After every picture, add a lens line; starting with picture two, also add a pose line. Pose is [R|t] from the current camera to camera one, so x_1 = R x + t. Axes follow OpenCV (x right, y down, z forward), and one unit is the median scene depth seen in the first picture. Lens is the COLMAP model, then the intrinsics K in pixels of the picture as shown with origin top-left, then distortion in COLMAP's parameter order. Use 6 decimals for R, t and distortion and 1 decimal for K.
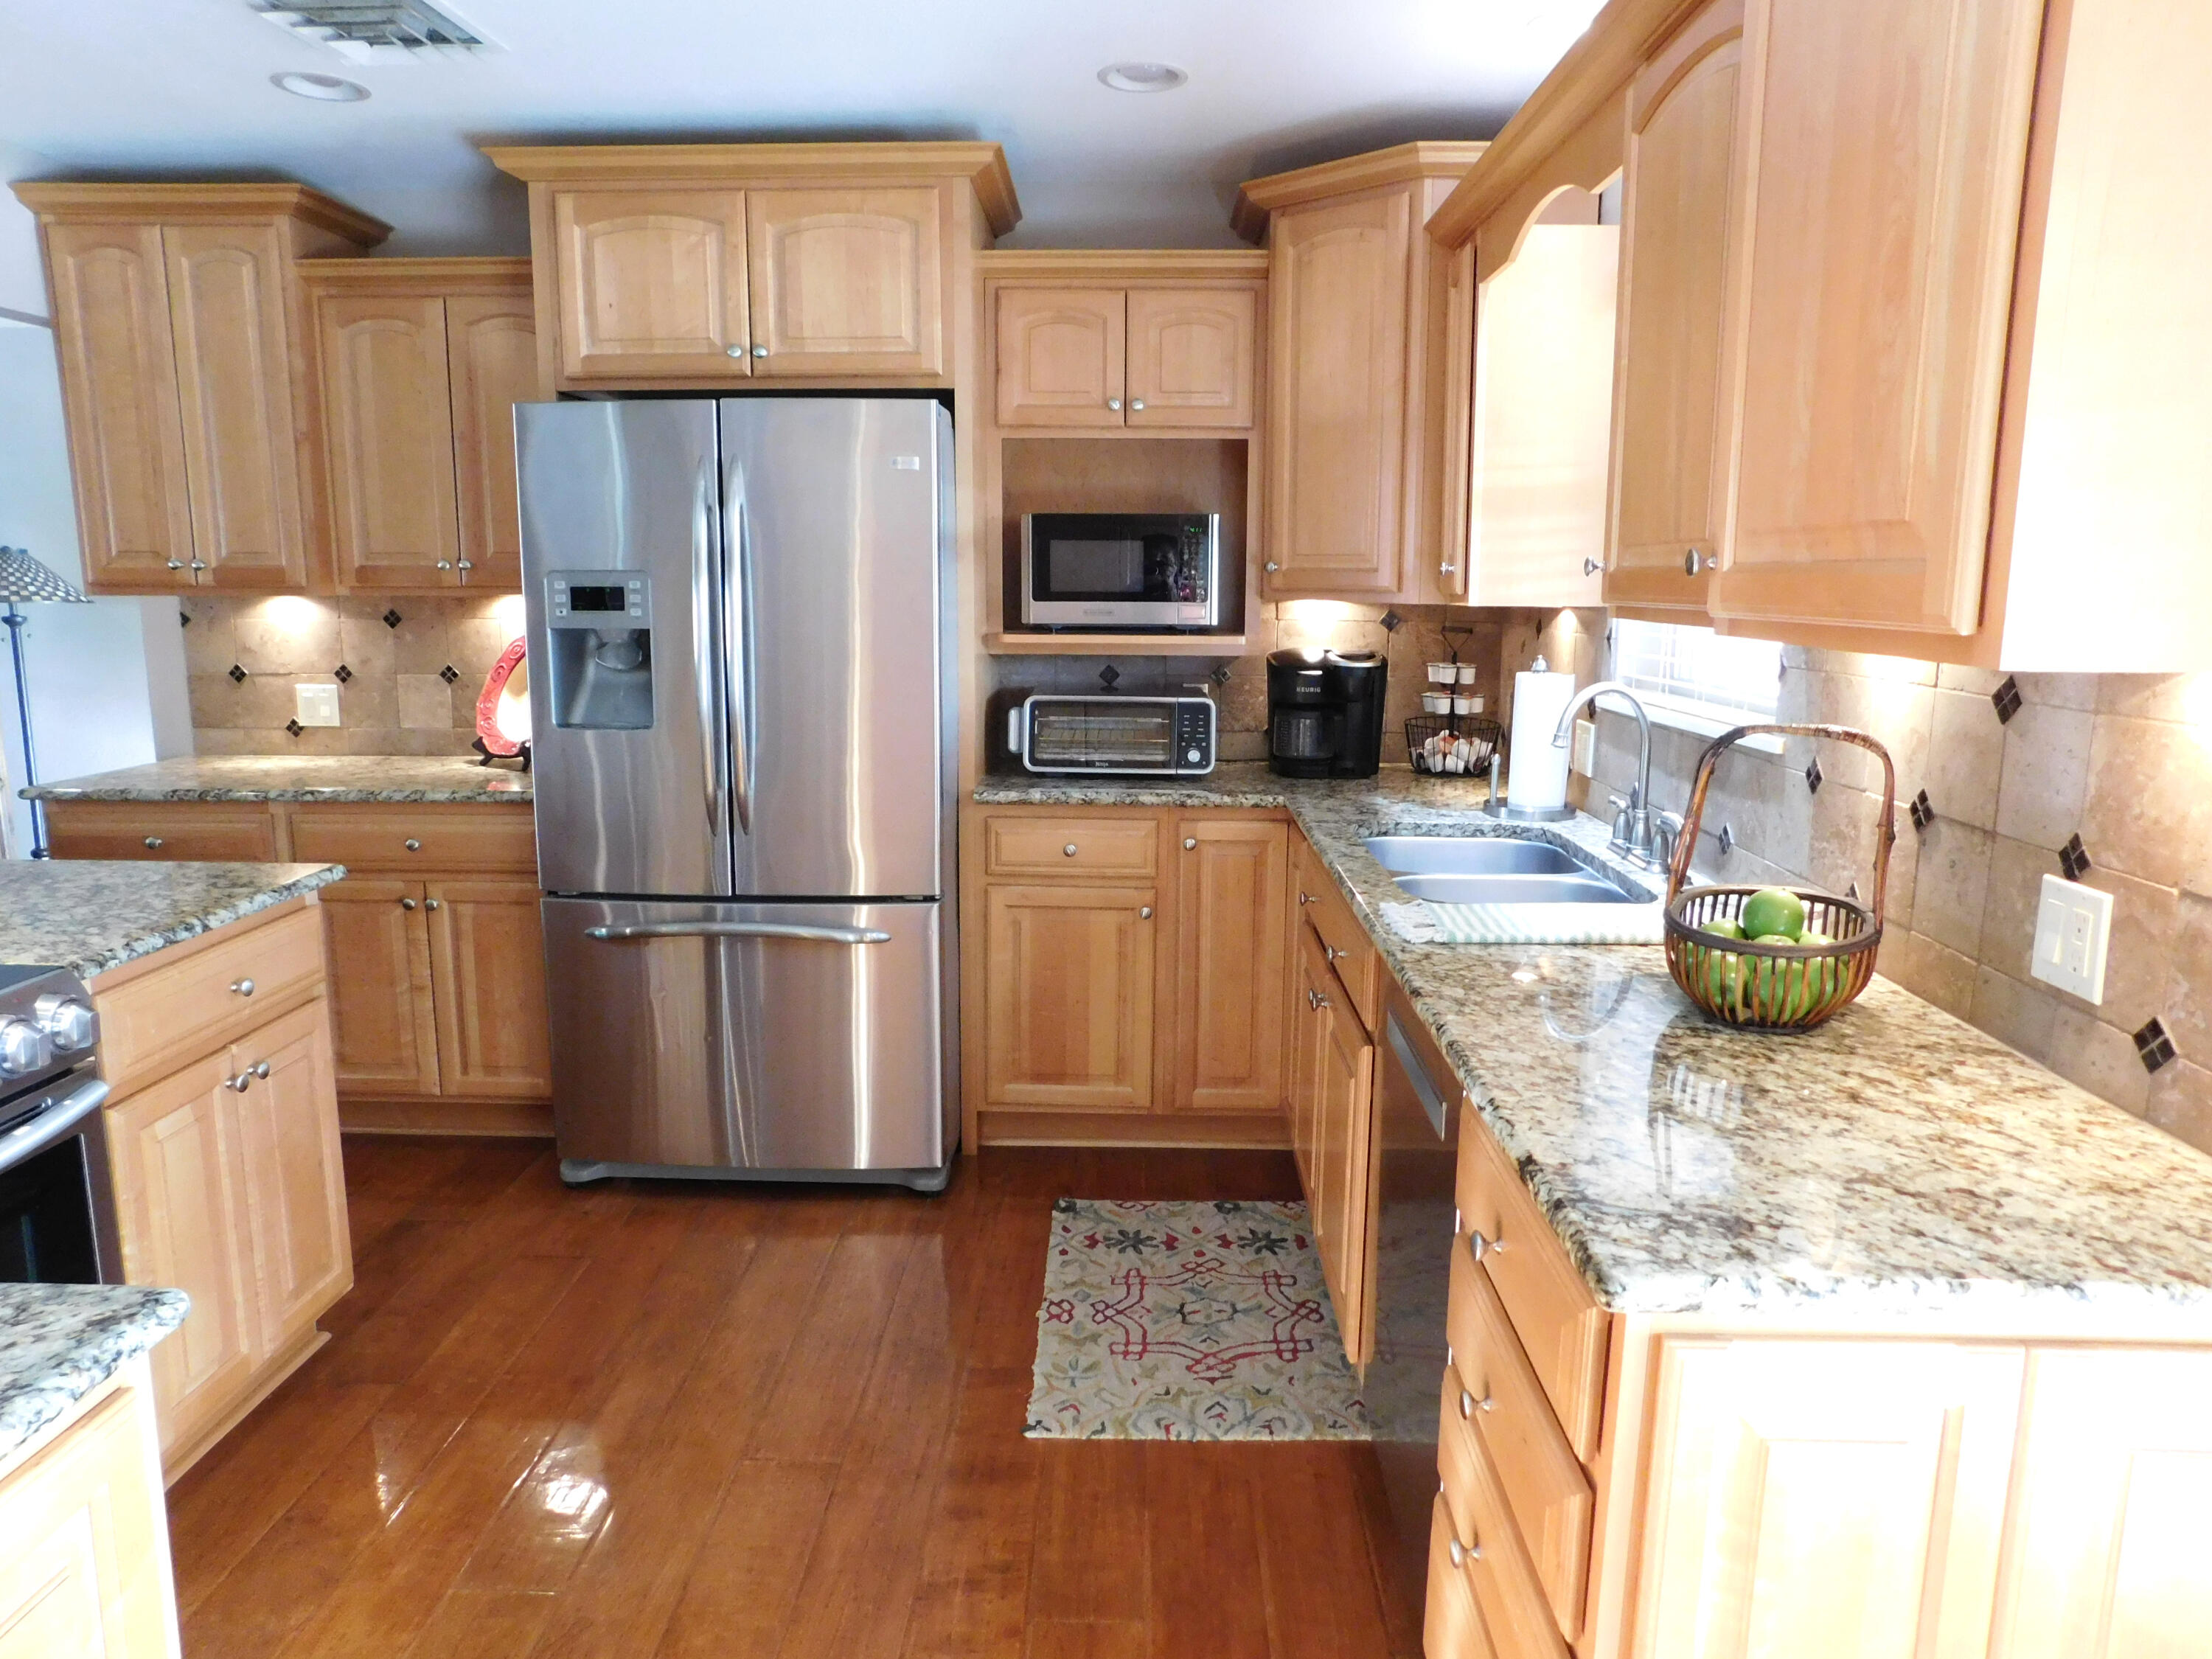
lens RADIAL K [[1456.6, 0, 1107.6], [0, 1456.6, 829.3], [0, 0, 1]] dist [-0.069539, 0.055522]
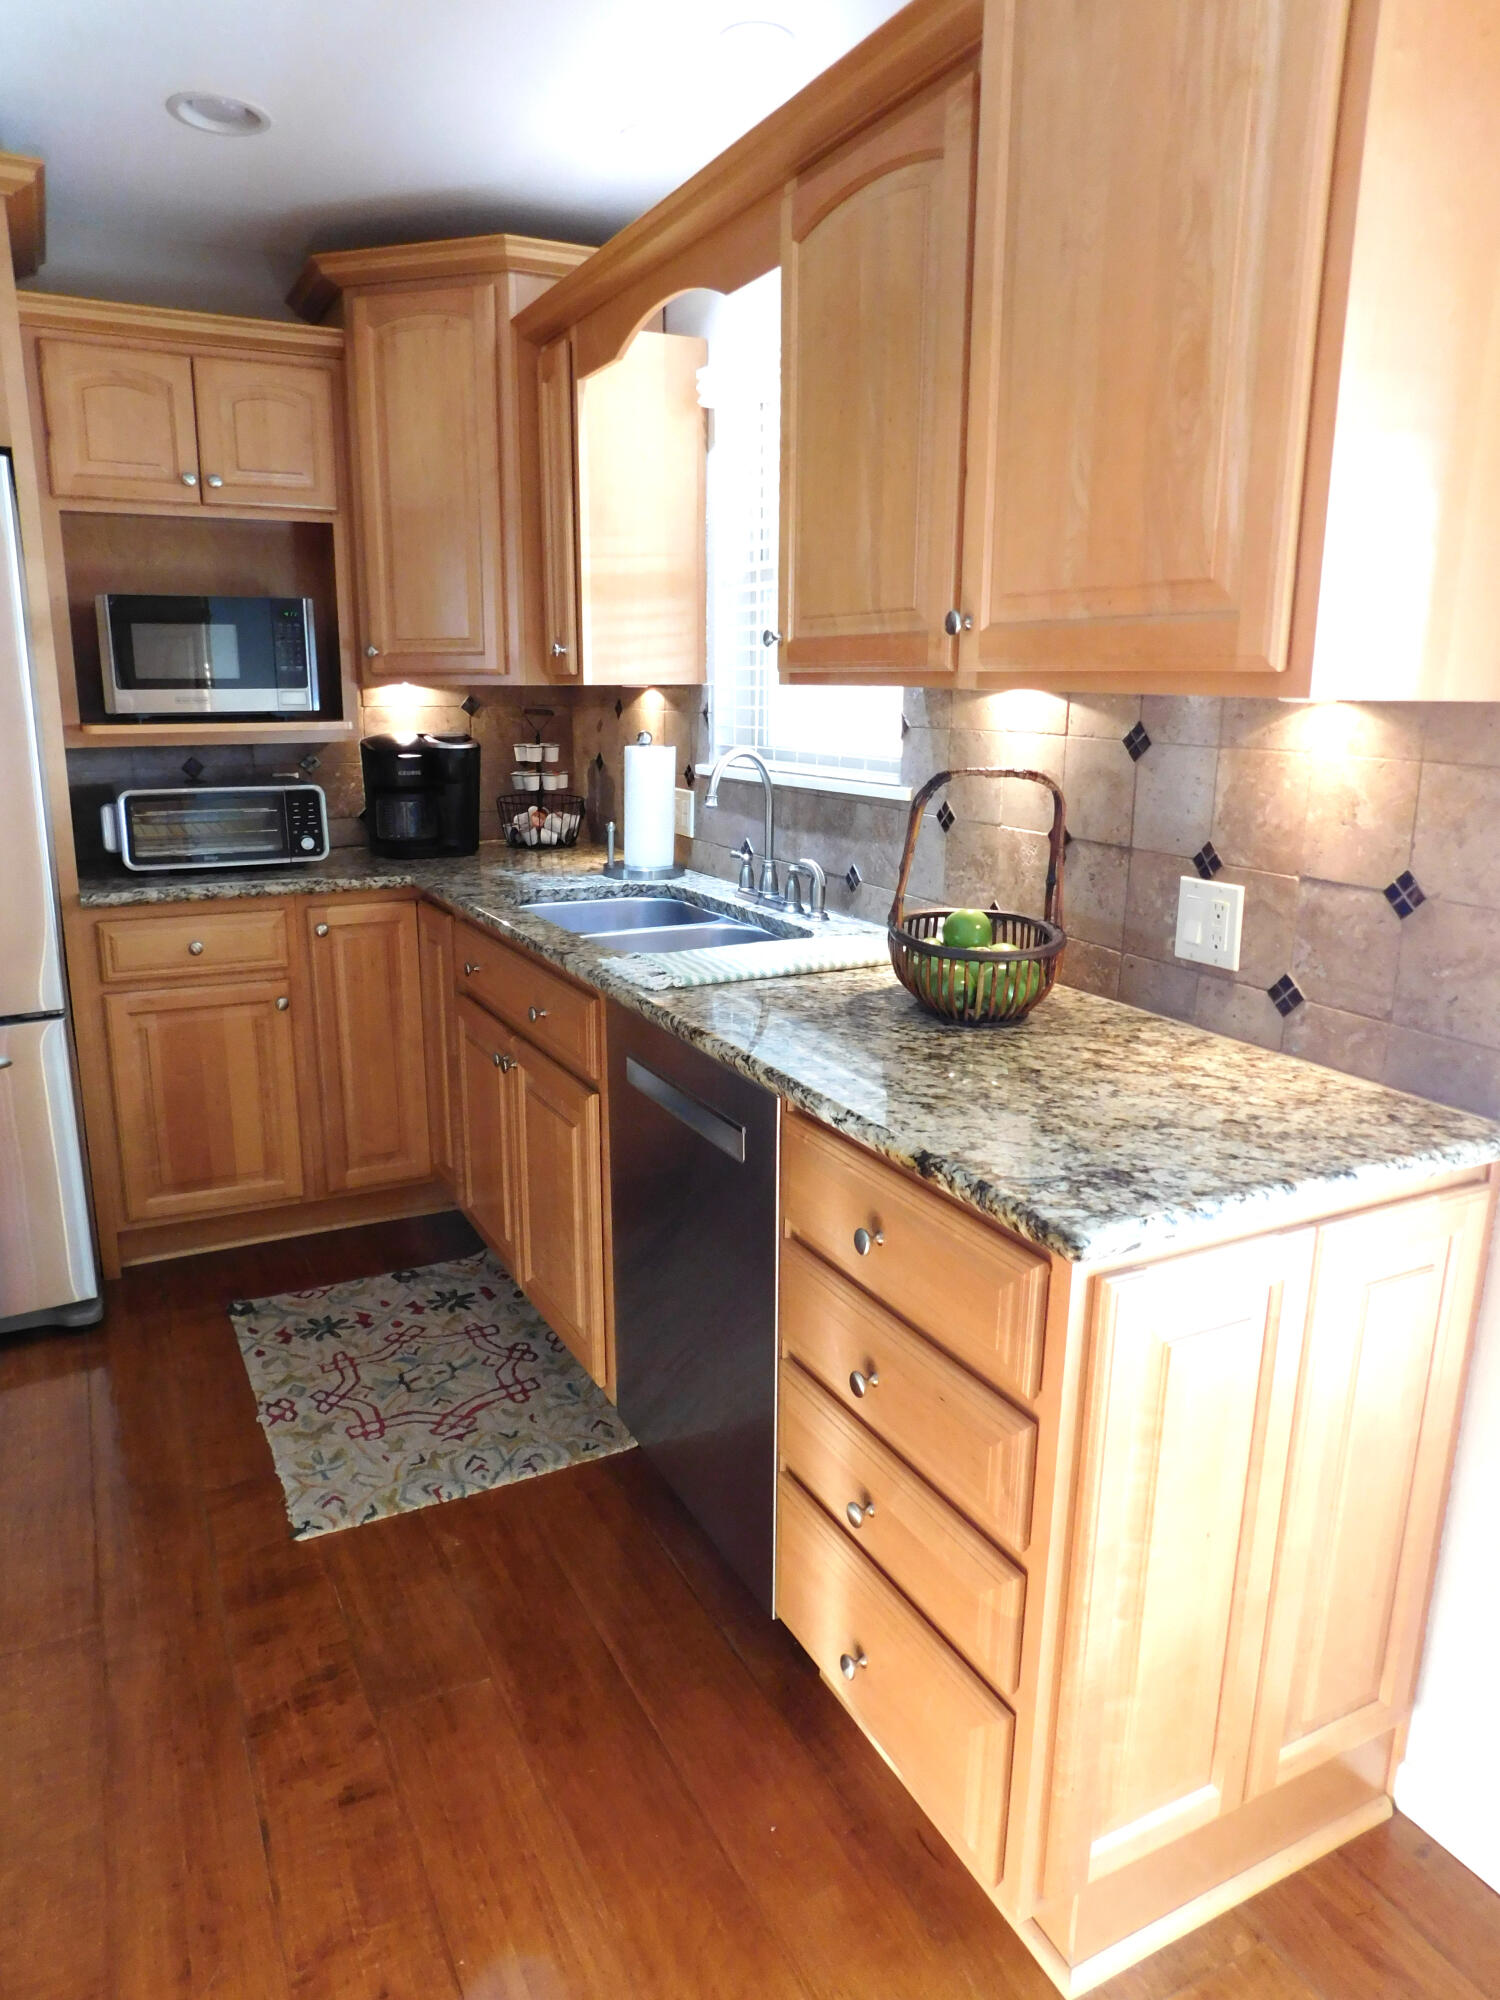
lens RADIAL K [[1317.0, 0, 749.6], [0, 1317.0, 995.9], [0, 0, 1]] dist [-0.069539, 0.055522]
pose [[0.877584, -0.112249, 0.466097, -0.109376], [0.082382, 0.993051, 0.084043, 0.003417], [-0.472292, -0.035357, 0.880733, 0.064443]]
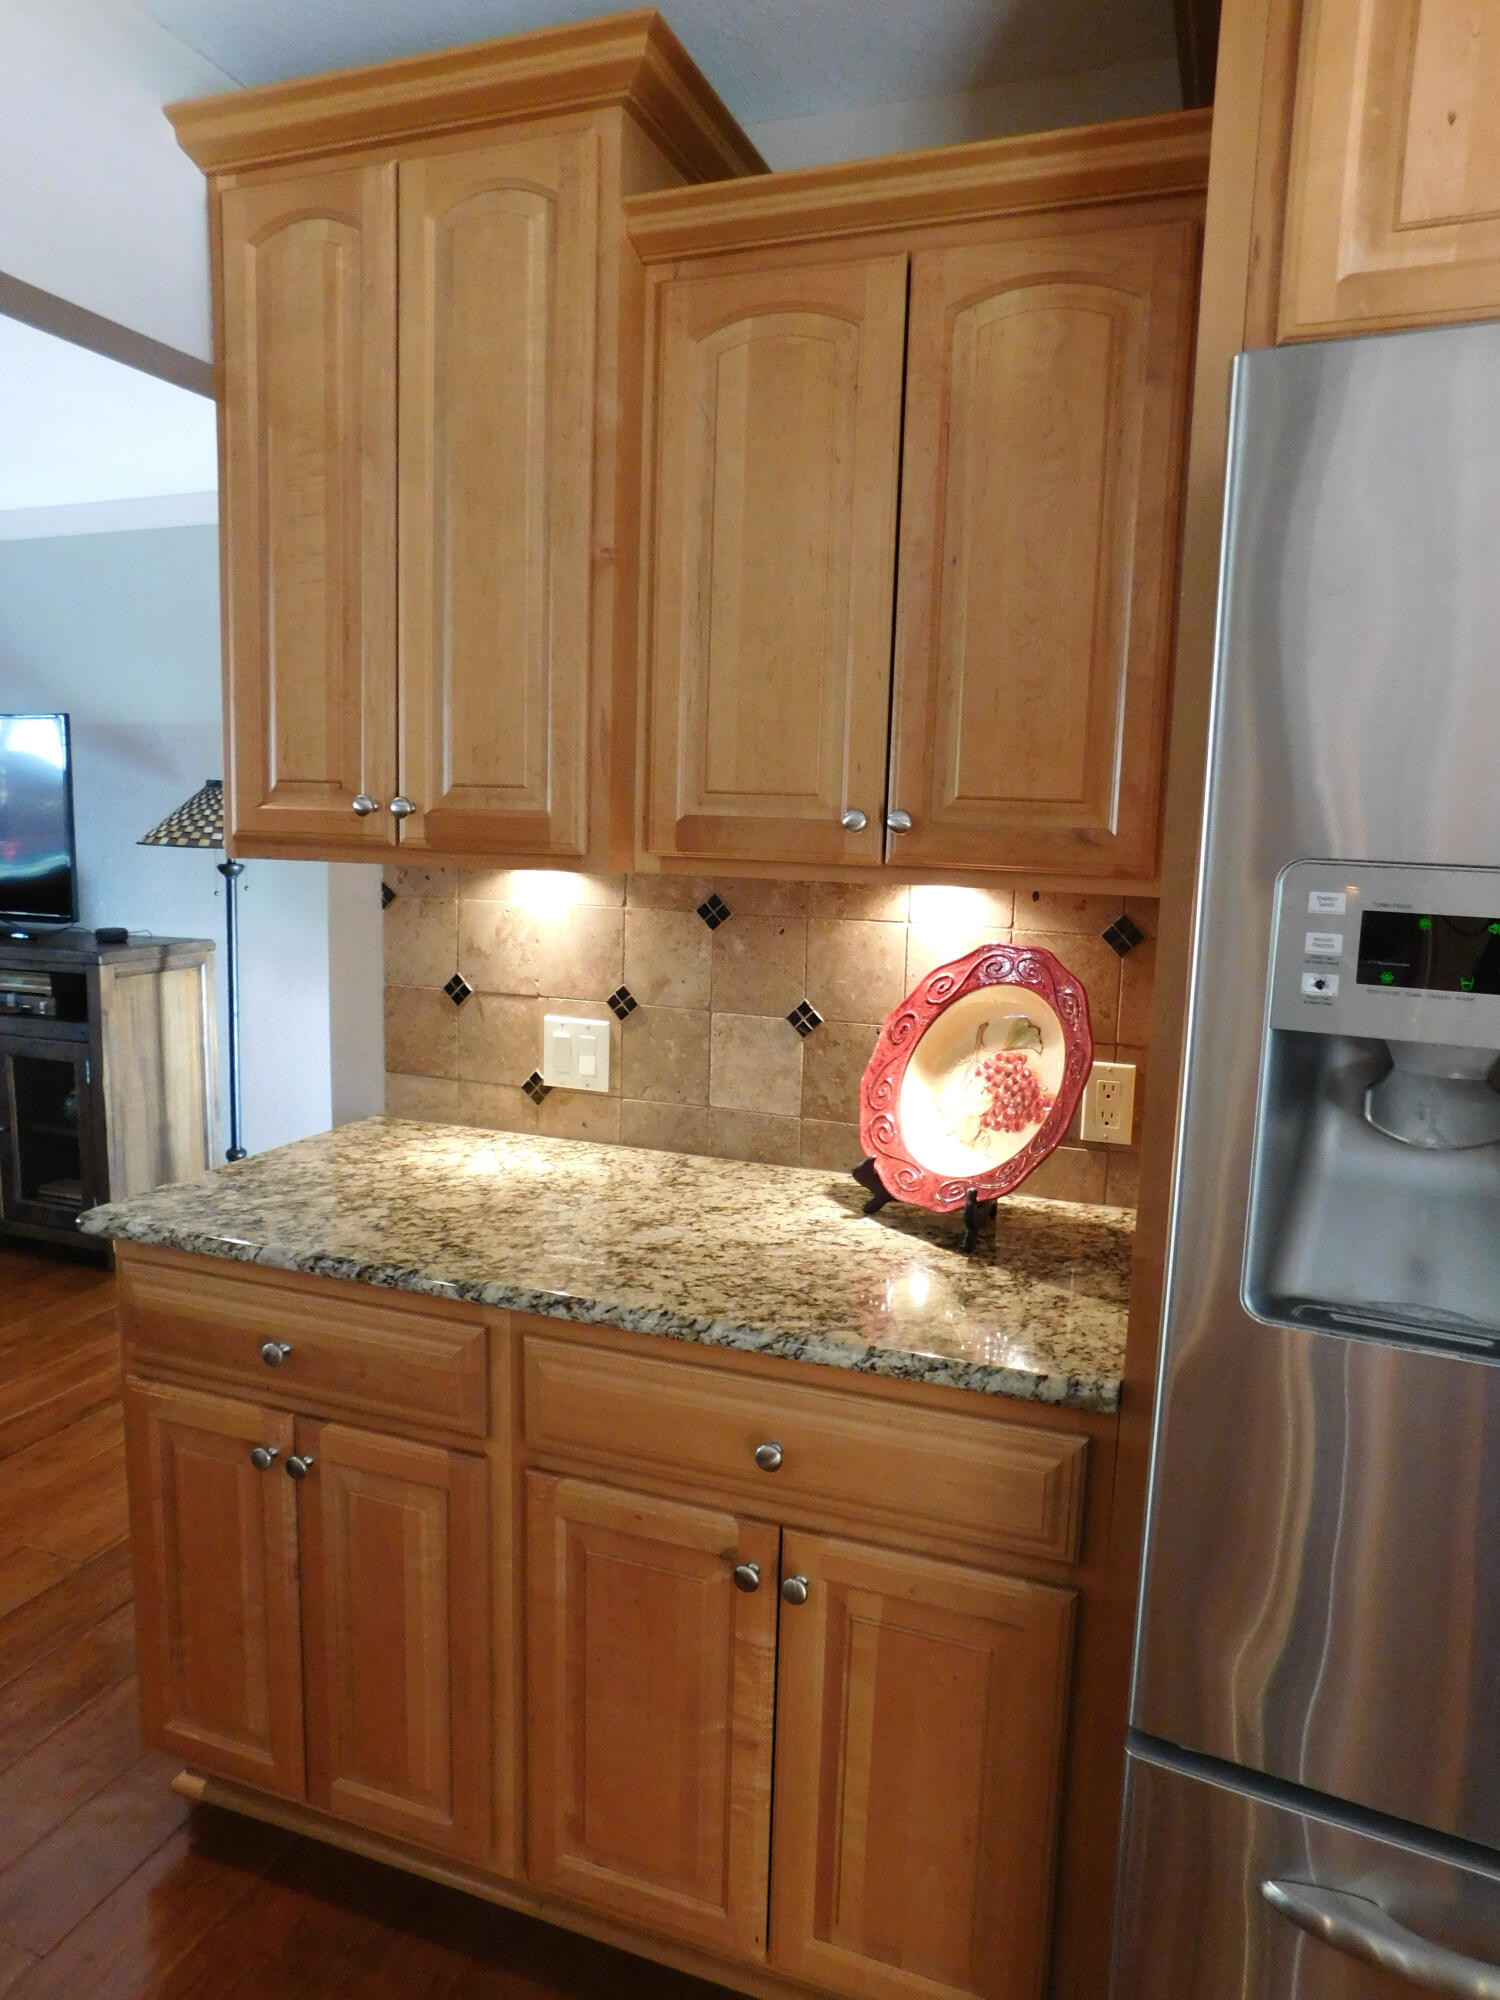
lens RADIAL K [[1317.0, 0, 759.8], [0, 1317.0, 1004.5], [0, 0, 1]] dist [-0.069539, 0.055522]
pose [[0.943700, 0.069457, -0.323430, -0.358148], [-0.082001, 0.996311, -0.025301, -0.113322], [0.320479, 0.050398, 0.945914, 0.600396]]
